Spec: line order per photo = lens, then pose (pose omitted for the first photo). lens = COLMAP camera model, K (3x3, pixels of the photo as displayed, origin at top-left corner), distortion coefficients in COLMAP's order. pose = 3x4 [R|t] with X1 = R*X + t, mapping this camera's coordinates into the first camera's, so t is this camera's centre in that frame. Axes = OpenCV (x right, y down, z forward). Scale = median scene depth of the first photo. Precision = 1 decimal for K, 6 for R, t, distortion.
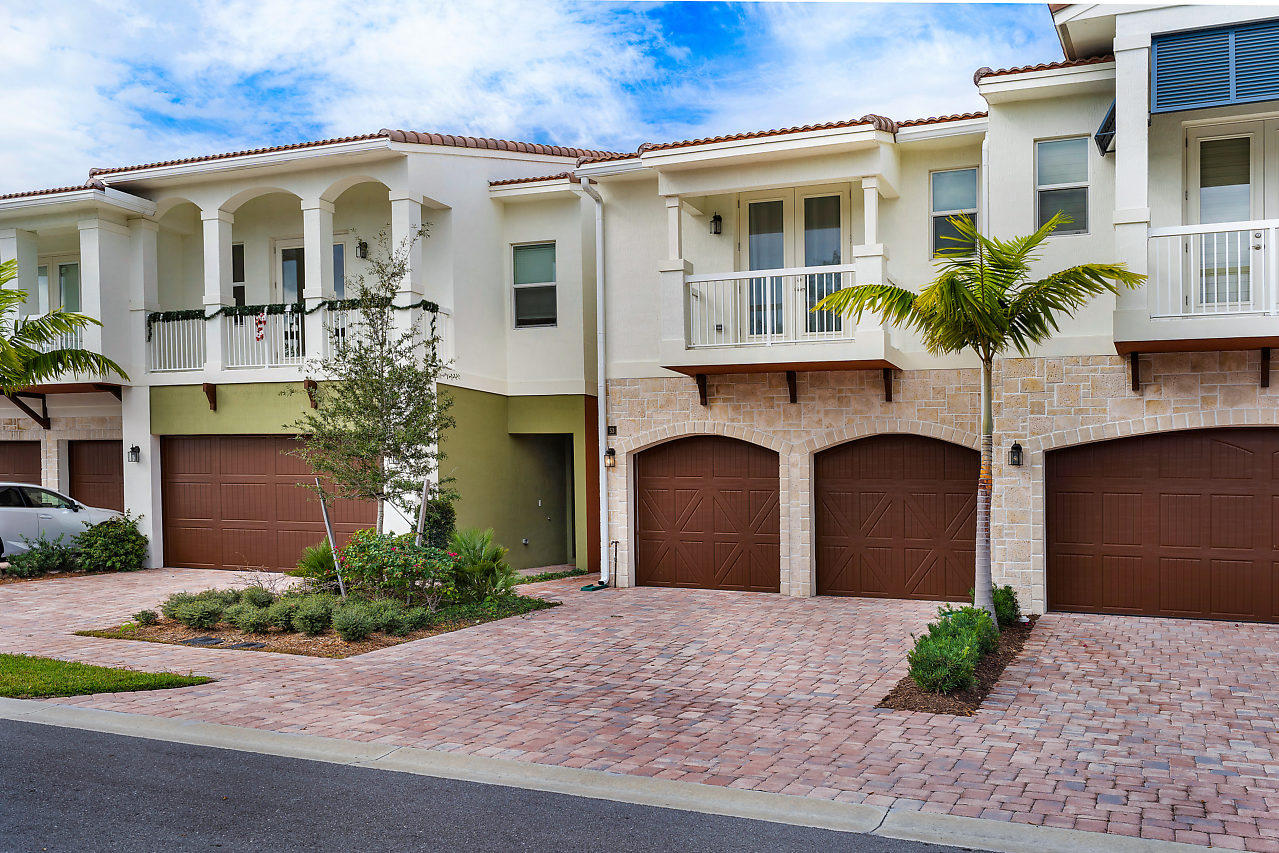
lens RADIAL K [[1119.8, 0, 639.5], [0, 1119.8, 426.5], [0, 0, 1]] dist [0.001362, 0.003117]
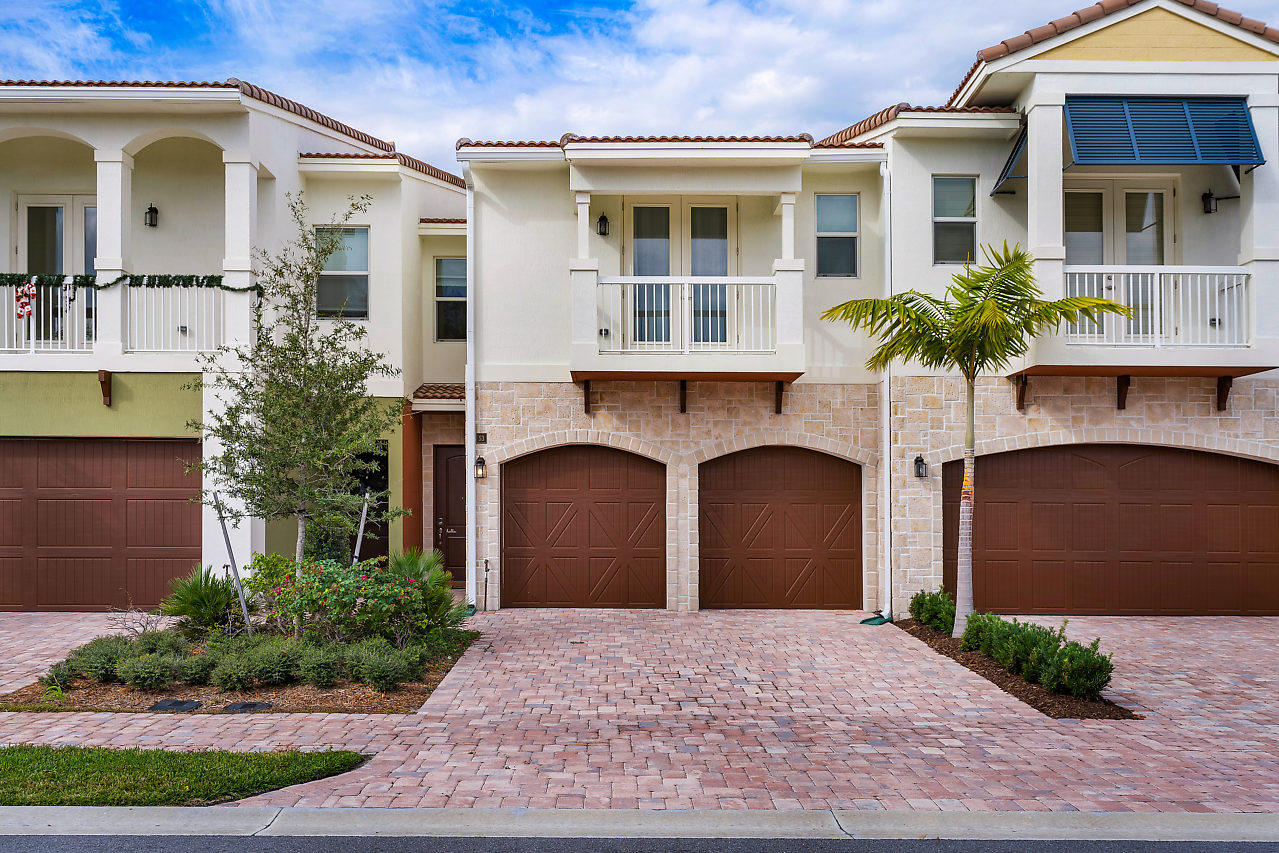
lens RADIAL K [[1131.4, 0, 564.3], [0, 1131.4, 398.0], [0, 0, 1]] dist [-0.000608, 0.002947]
pose [[0.916841, 0.027671, 0.398292, -0.352340], [-0.015434, 0.999306, -0.033899, 0.001169], [-0.398954, 0.024932, 0.916632, 0.130066]]
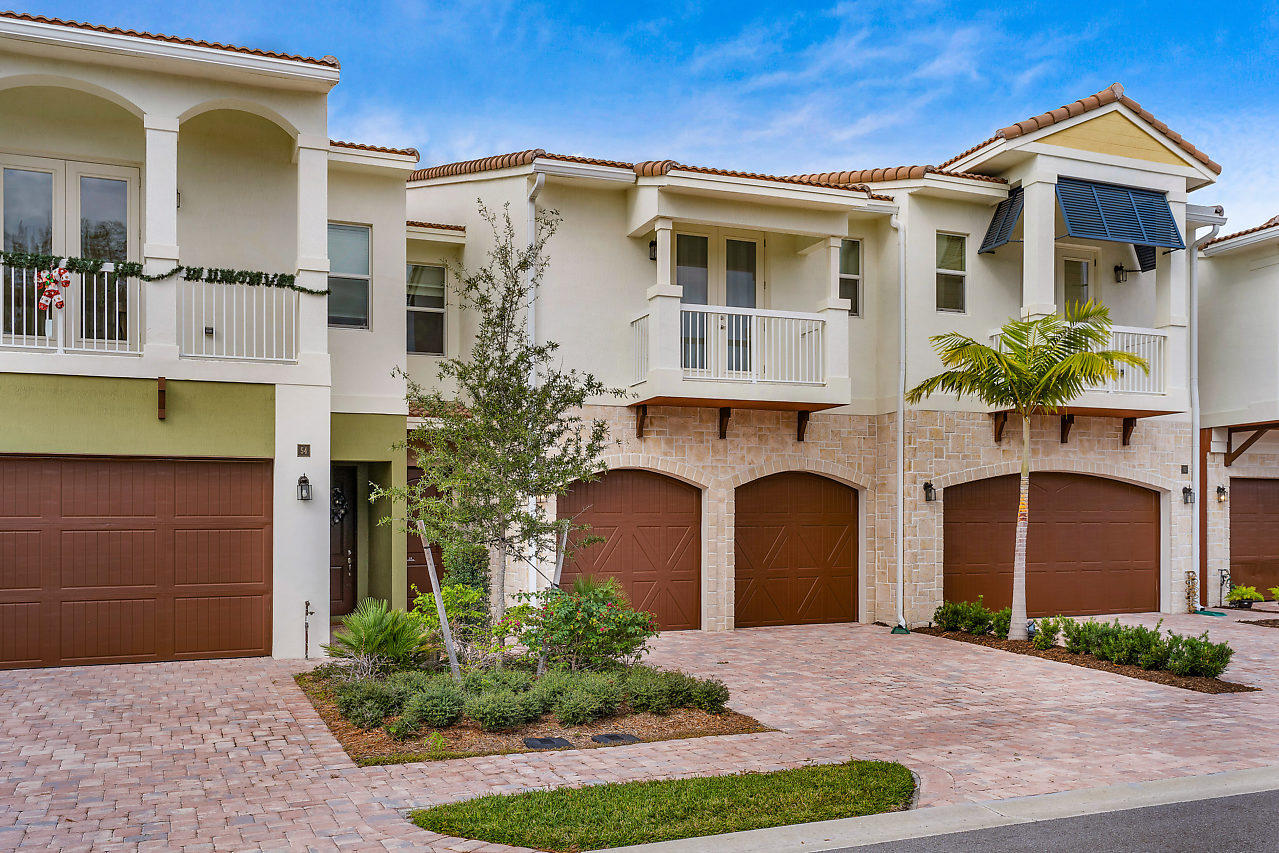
lens RADIAL K [[1220.5, 0, 639.5], [0, 1220.5, 426.5], [0, 0, 1]] dist [-0.005178, 0.003711]
pose [[0.670493, 0.041152, 0.740774, -0.728133], [-0.027467, 0.999153, -0.030645, 0.003651], [-0.741407, 0.000200, 0.671055, 0.312699]]
